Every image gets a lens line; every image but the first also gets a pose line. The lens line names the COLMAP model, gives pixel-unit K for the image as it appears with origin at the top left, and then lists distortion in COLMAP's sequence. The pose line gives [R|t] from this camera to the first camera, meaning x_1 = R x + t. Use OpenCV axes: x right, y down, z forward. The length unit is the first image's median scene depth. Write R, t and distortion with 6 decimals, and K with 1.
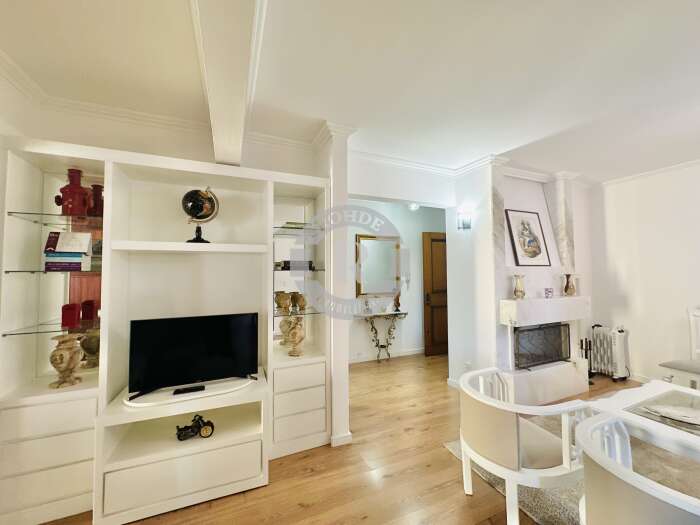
lens RADIAL K [[279.1, 0, 350.0], [0, 279.1, 262.5], [0, 0, 1]] dist [-0.001210, 0.000547]
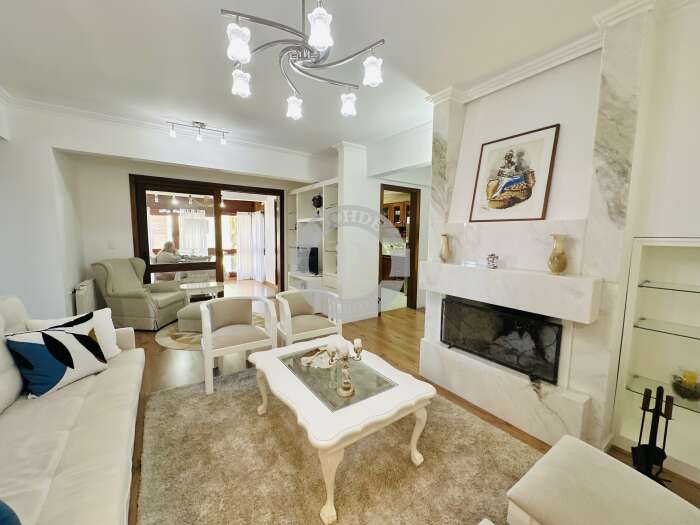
lens RADIAL K [[279.1, 0, 350.0], [0, 279.1, 262.5], [0, 0, 1]] dist [-0.001210, 0.000547]
pose [[0.199483, 0.110967, -0.973598, 1.221943], [0.018248, 0.992974, 0.116915, 0.025674], [0.979731, -0.041089, 0.196056, 0.493965]]
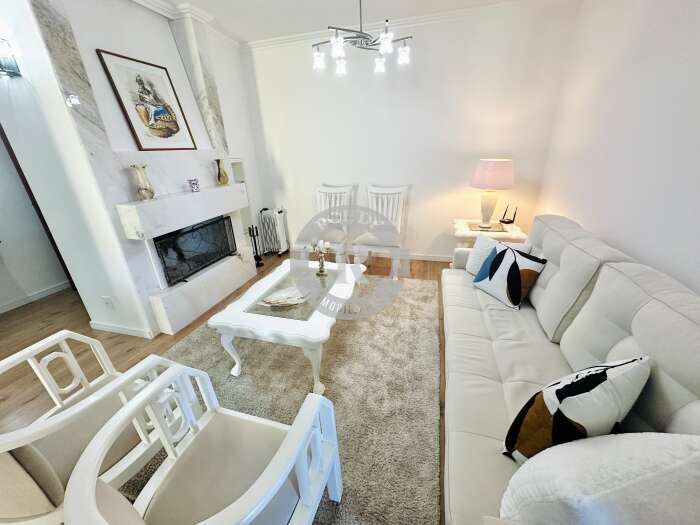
lens RADIAL K [[279.1, 0, 350.0], [0, 279.1, 262.5], [0, 0, 1]] dist [-0.001210, 0.000547]
pose [[0.632785, -0.310224, 0.709468, 0.331243], [0.002078, 0.916914, 0.399079, -0.007936], [-0.774325, -0.251056, 0.580854, 0.112865]]
